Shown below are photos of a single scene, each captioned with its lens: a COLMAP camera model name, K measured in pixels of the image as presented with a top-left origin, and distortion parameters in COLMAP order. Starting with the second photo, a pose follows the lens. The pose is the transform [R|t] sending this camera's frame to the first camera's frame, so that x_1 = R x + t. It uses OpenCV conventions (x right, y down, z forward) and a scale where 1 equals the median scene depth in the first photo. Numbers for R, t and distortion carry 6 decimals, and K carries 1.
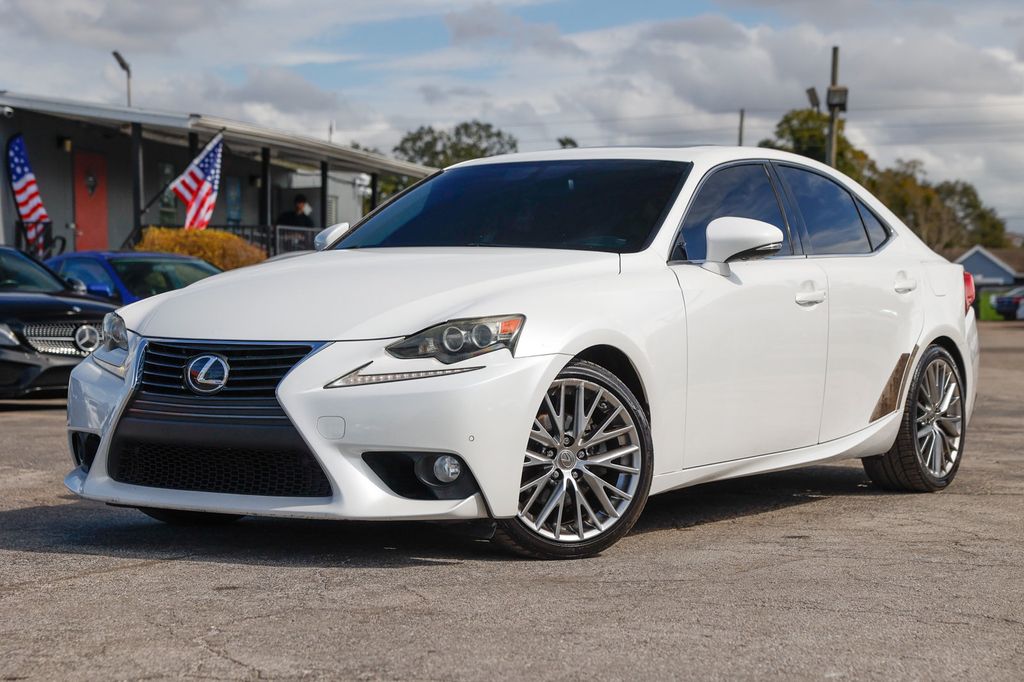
lens RADIAL K [[2025.8, 0, 513.8], [0, 2025.8, 365.7], [0, 0, 1]] dist [0.400509, 0.135666]
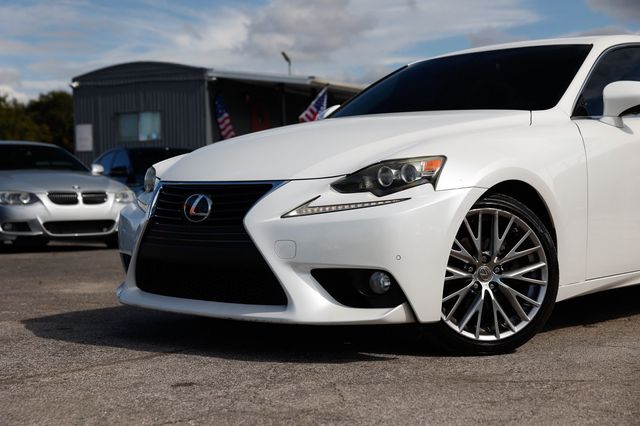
lens RADIAL K [[1076.2, 0, 320.0], [0, 1076.2, 213.0], [0, 0, 1]] dist [0.254809, -0.052609]
pose [[0.986034, -0.014317, -0.165925, 0.037065], [0.013674, 0.999894, -0.005021, 0.011186], [0.165980, 0.002682, 0.986126, 0.333755]]
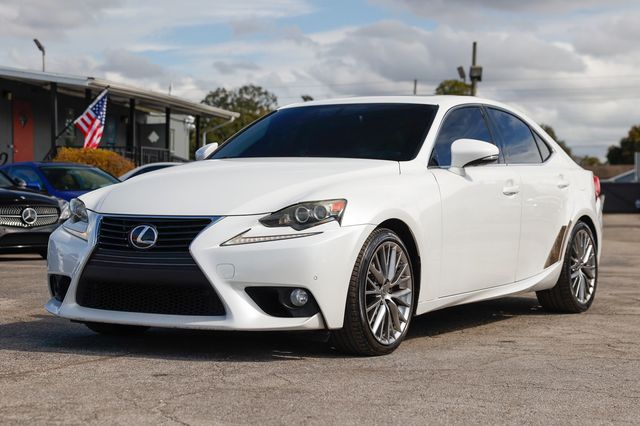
lens RADIAL K [[1236.0, 0, 320.0], [0, 1236.0, 213.0], [0, 0, 1]] dist [0.401640, -0.142613]
pose [[0.999179, 0.003299, 0.040368, -0.052001], [-0.002587, 0.999840, -0.017696, 0.002337], [-0.040420, 0.017577, 0.999028, 0.043810]]
